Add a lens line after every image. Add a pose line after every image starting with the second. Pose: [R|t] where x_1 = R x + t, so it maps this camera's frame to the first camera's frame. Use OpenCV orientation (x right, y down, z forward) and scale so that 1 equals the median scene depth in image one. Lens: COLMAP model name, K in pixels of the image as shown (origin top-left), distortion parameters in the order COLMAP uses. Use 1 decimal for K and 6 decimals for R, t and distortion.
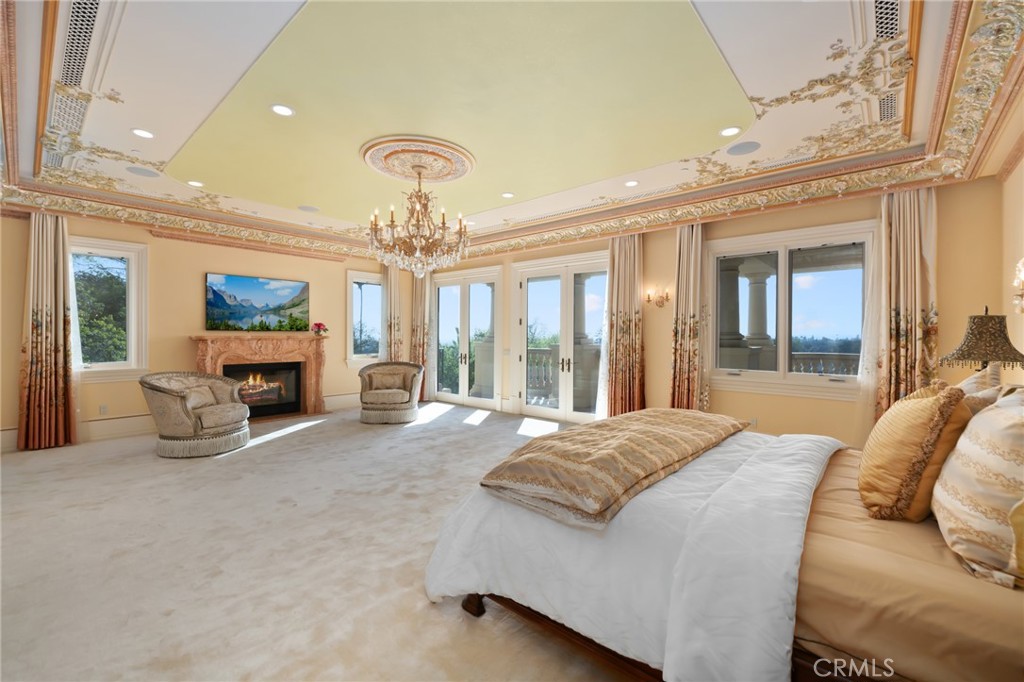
lens RADIAL K [[428.3, 0, 514.2], [0, 428.3, 335.5], [0, 0, 1]] dist [0.003625, -0.000280]
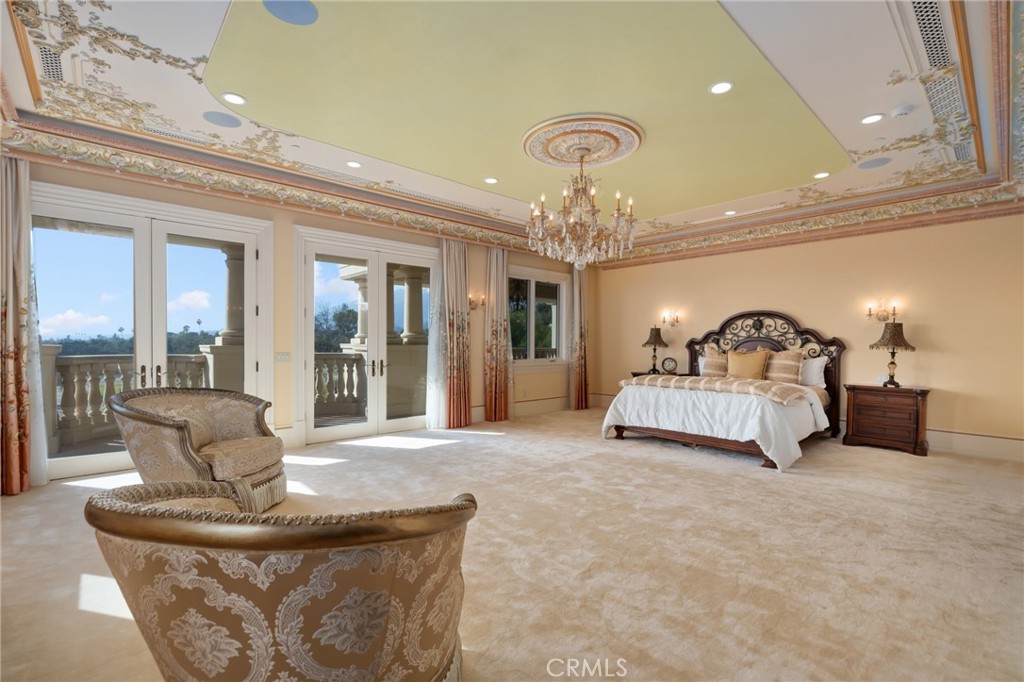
lens RADIAL K [[457.5, 0, 516.0], [0, 457.5, 345.1], [0, 0, 1]] dist [0.001072, -0.000326]
pose [[0.108056, -0.014158, 0.994044, -0.884981], [-0.005186, 0.999877, 0.014805, 0.010467], [-0.994131, -0.006755, 0.107969, 0.744427]]
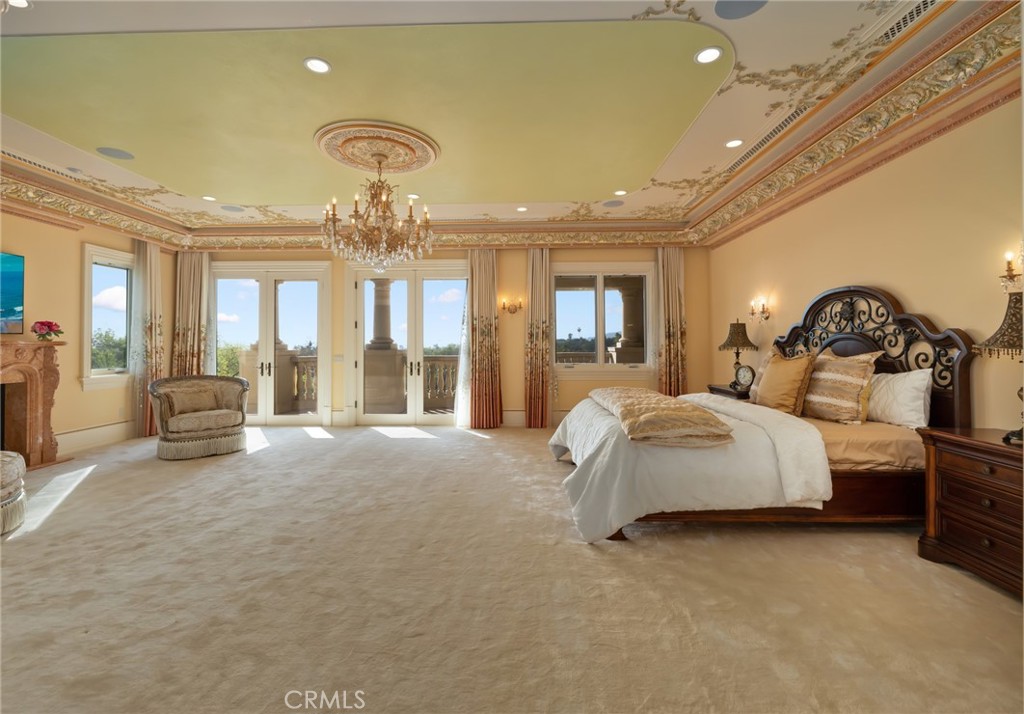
lens RADIAL K [[456.2, 0, 509.4], [0, 456.2, 334.0], [0, 0, 1]] dist [0.000375, -0.000057]
pose [[0.770286, 0.004073, 0.637685, -0.458864], [0.010899, 0.999749, -0.019552, 0.013763], [-0.637605, 0.022011, 0.770049, 0.044405]]
